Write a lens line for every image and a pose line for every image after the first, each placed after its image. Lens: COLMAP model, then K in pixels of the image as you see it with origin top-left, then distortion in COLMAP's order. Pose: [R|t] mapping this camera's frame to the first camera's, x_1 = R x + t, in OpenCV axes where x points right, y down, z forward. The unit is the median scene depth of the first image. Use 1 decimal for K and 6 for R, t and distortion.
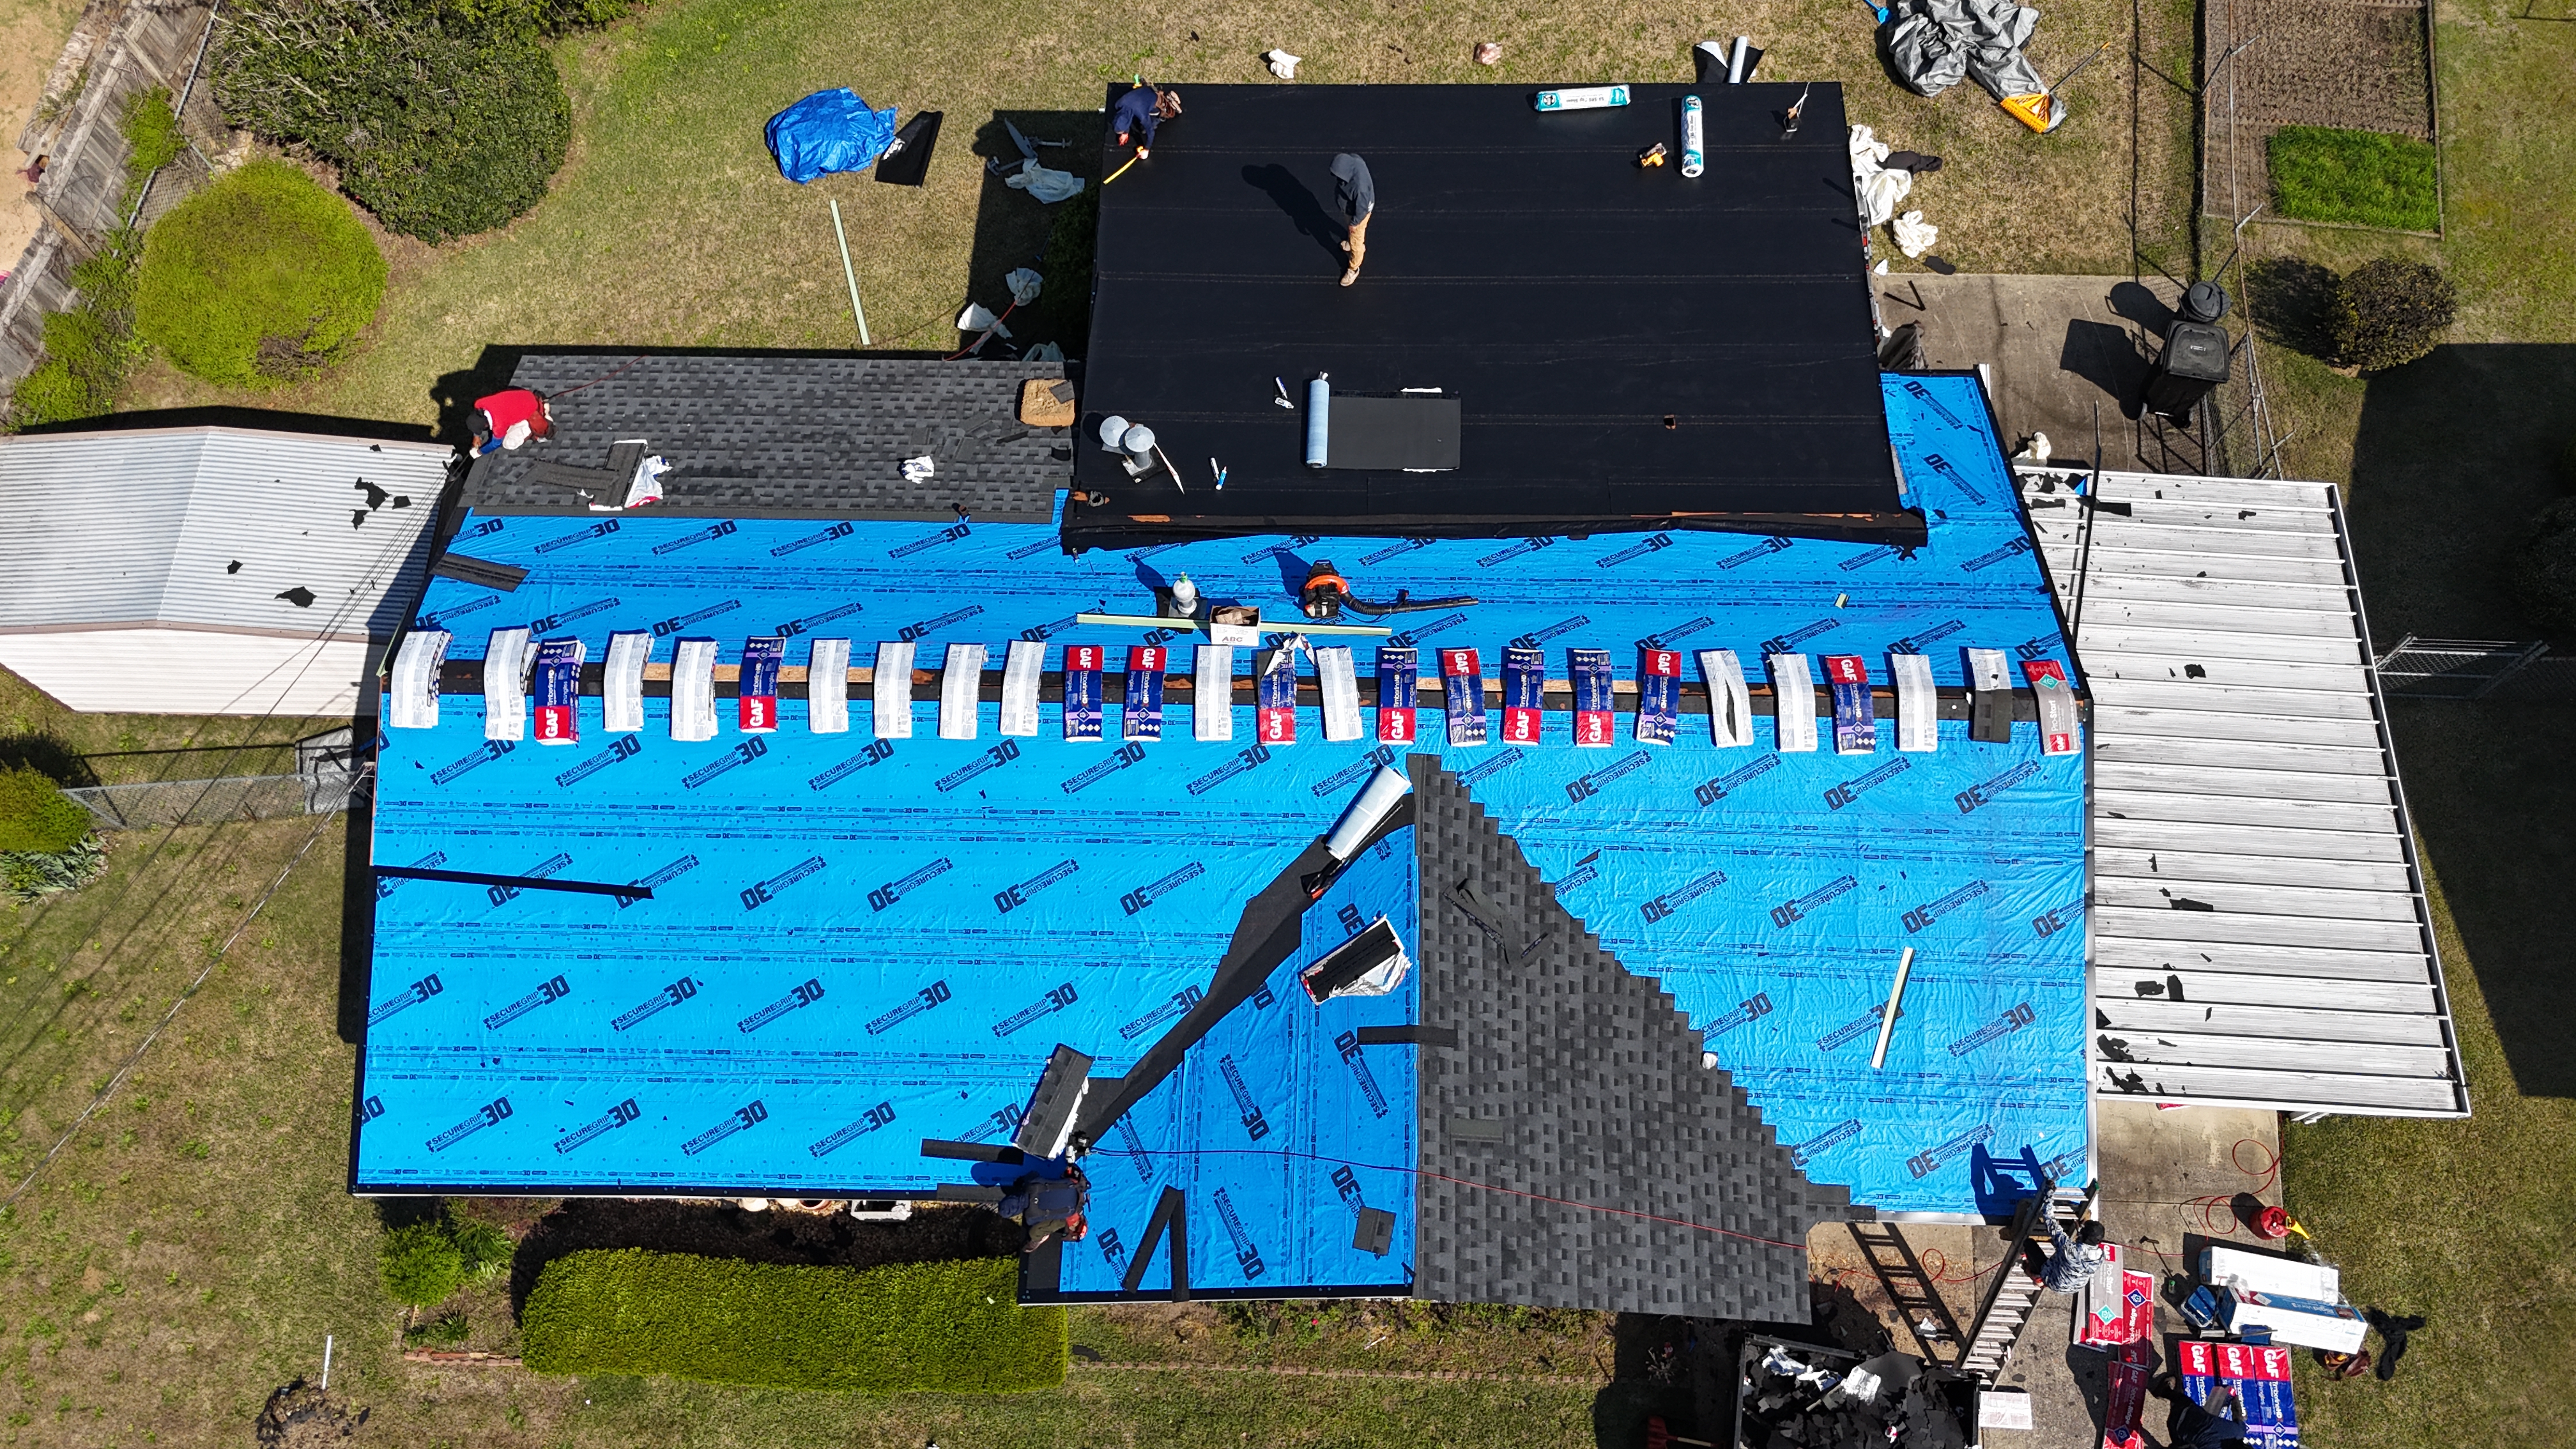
lens RADIAL K [[1896.2, 0, 1296.0], [0, 1896.2, 726.7], [0, 0, 1]] dist [0.073170, -0.061826]
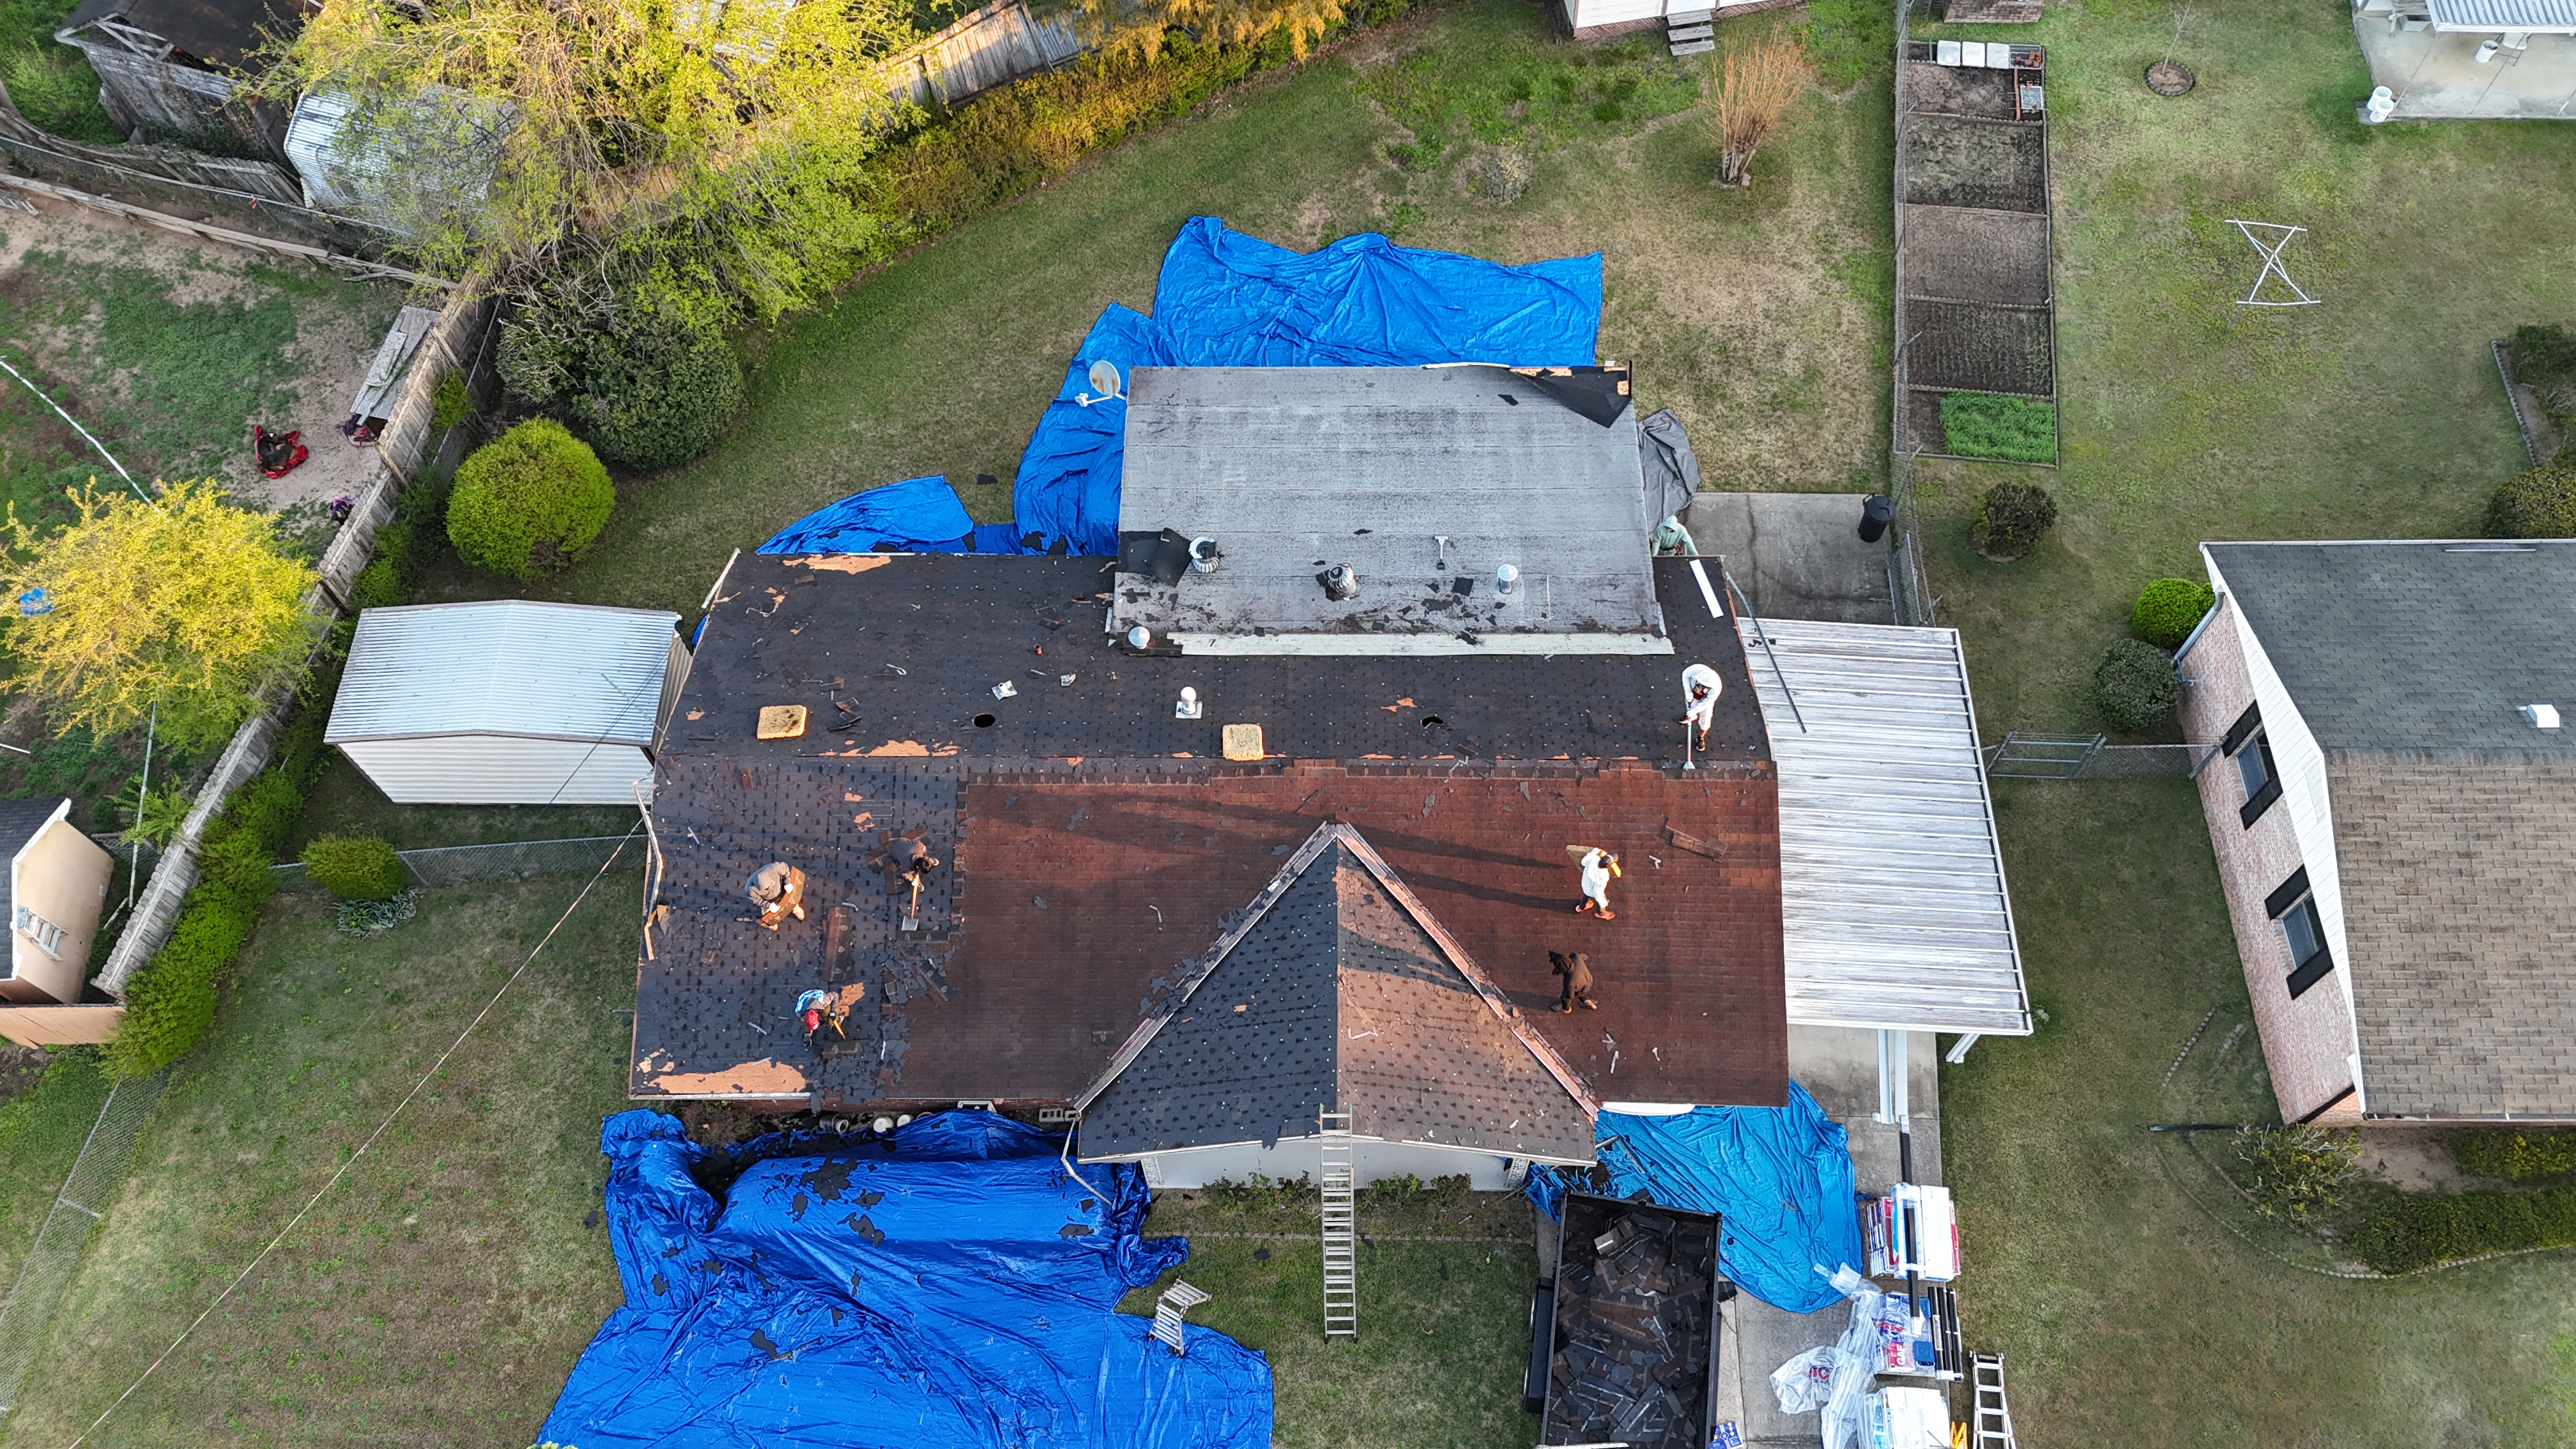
lens RADIAL K [[1896.2, 0, 1294.3], [0, 1896.2, 722.7], [0, 0, 1]] dist [0.073170, -0.061826]
pose [[0.999924, -0.004956, 0.011324, 0.010482], [0.006236, 0.993240, -0.115914, 0.131770], [-0.010673, 0.115975, 0.993195, -0.528216]]
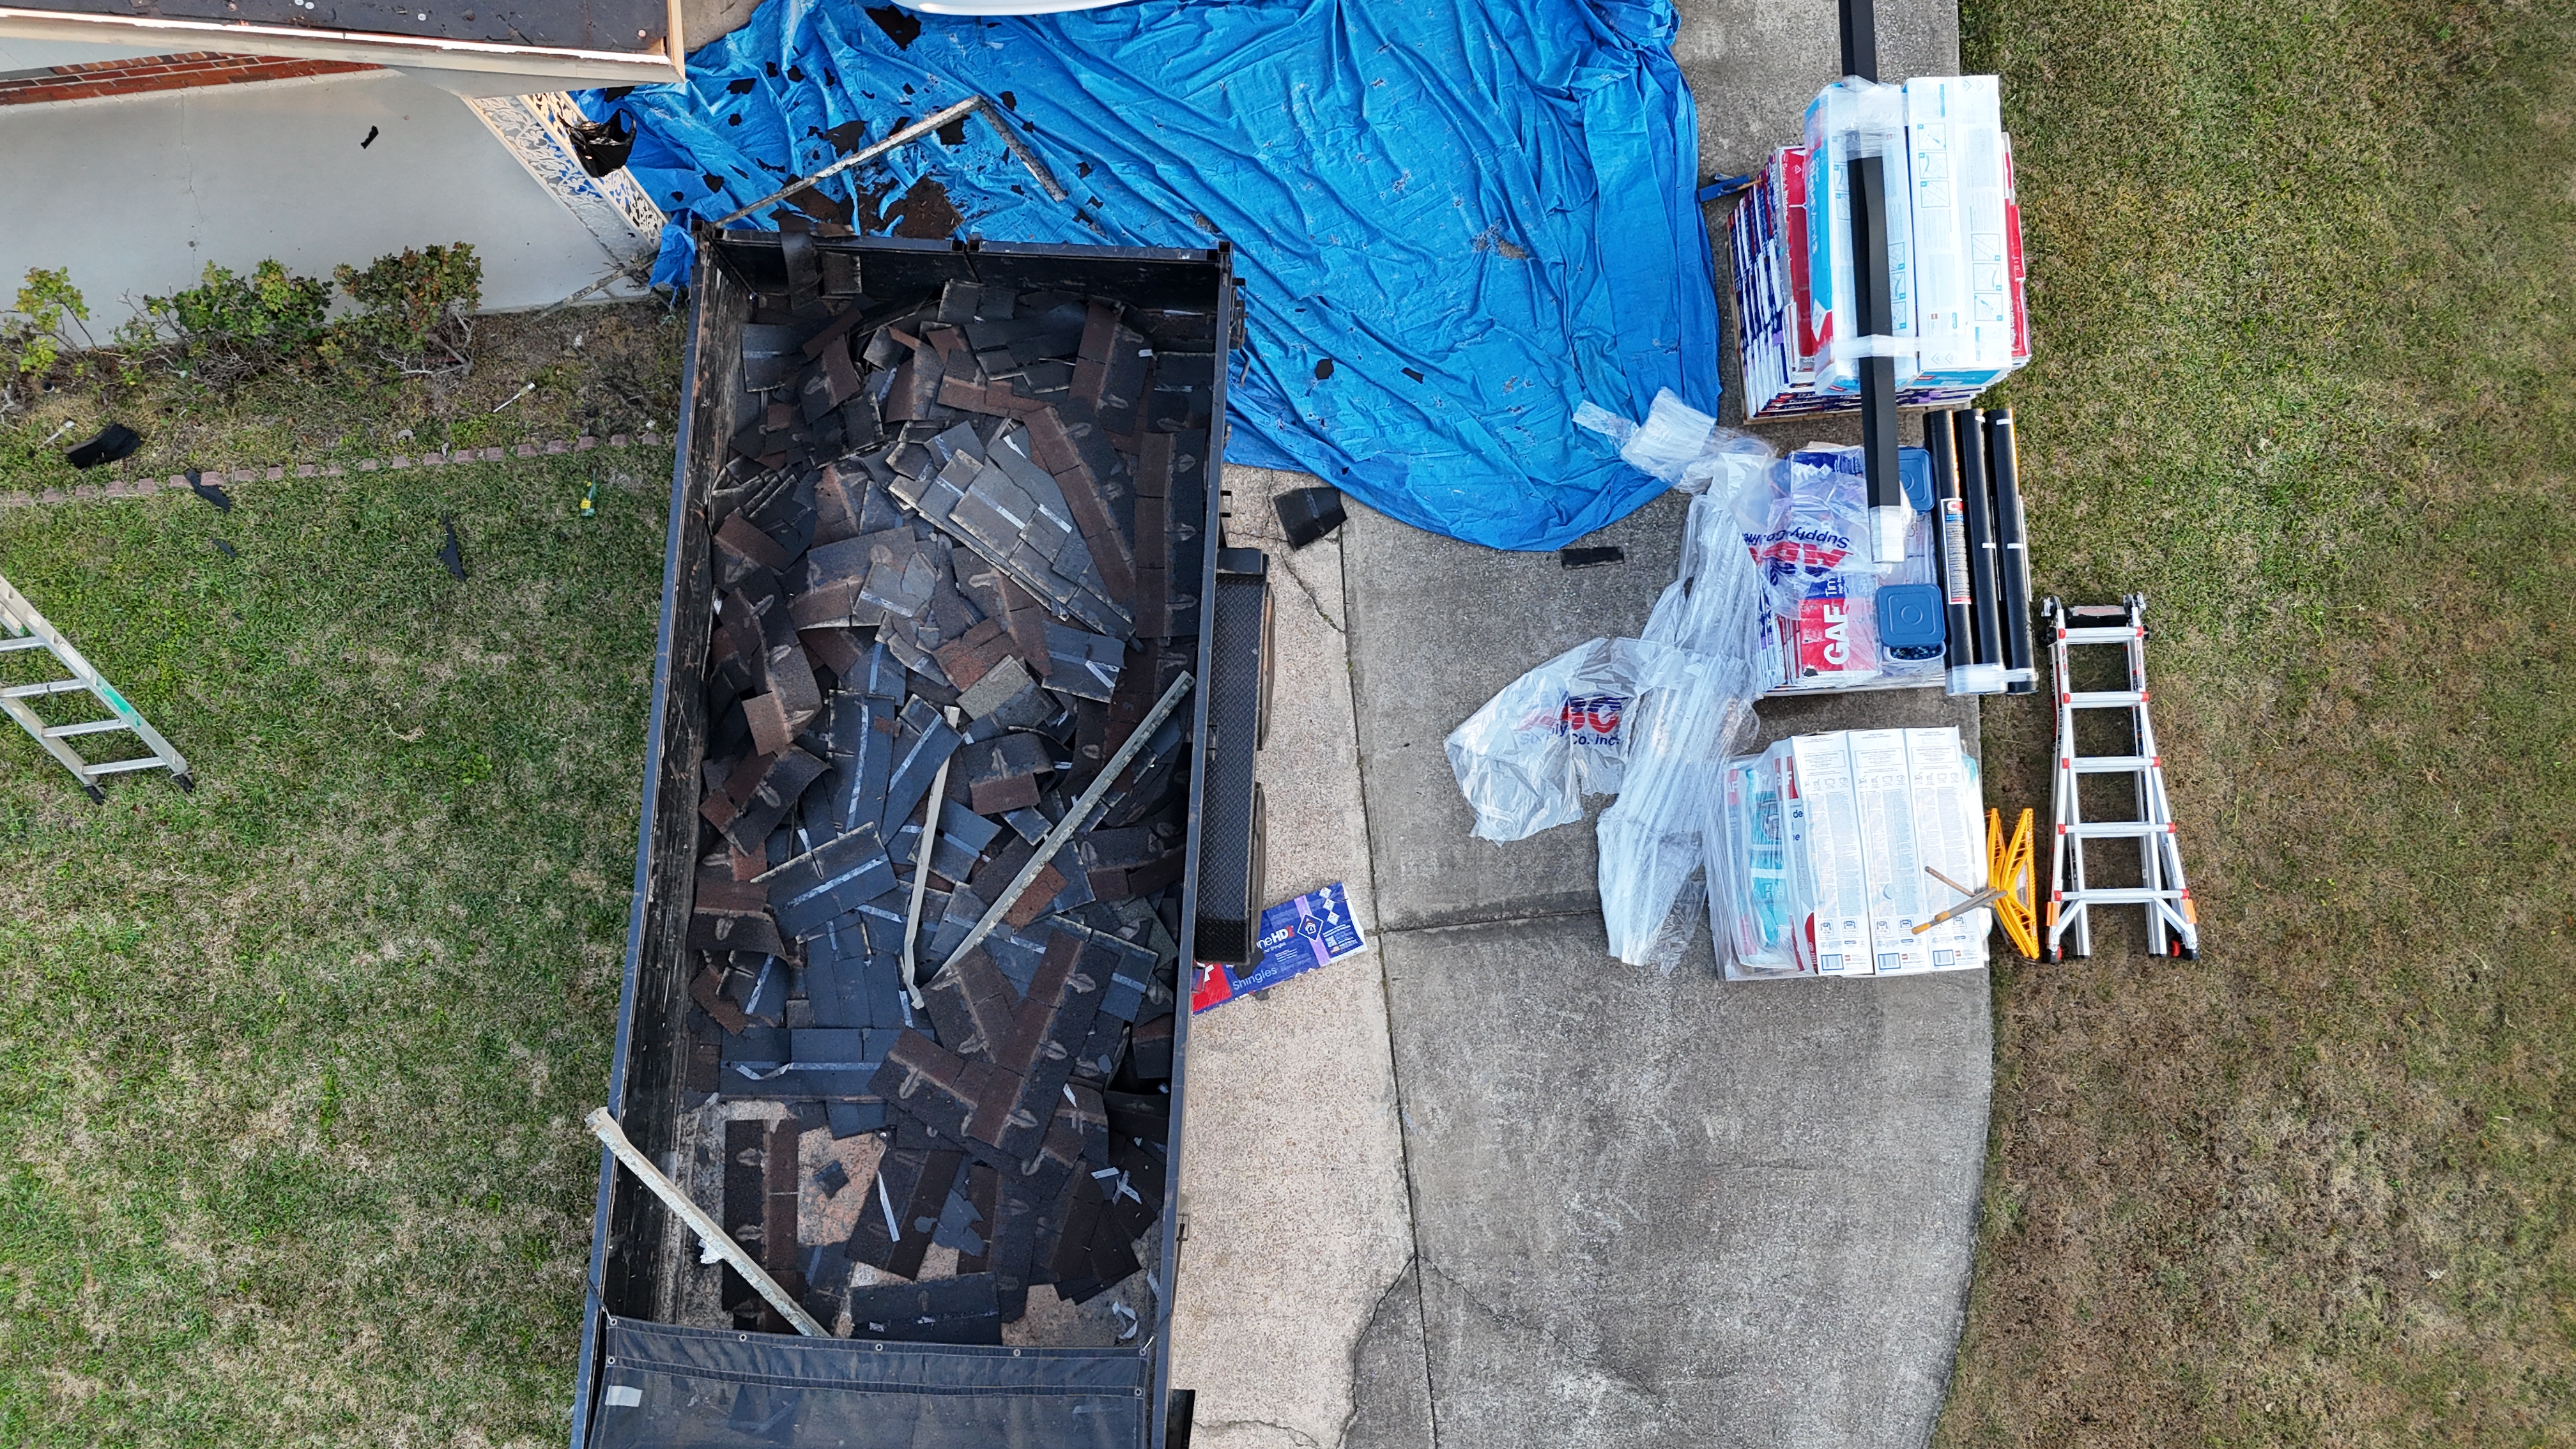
lens RADIAL K [[1896.2, 0, 1277.0], [0, 1896.2, 723.7], [0, 0, 1]] dist [0.073170, -0.061826]
pose [[0.992887, -0.117989, 0.015910, 0.357957], [0.111970, 0.970831, 0.212013, 0.361501], [-0.040461, -0.208723, 0.977137, 0.573827]]
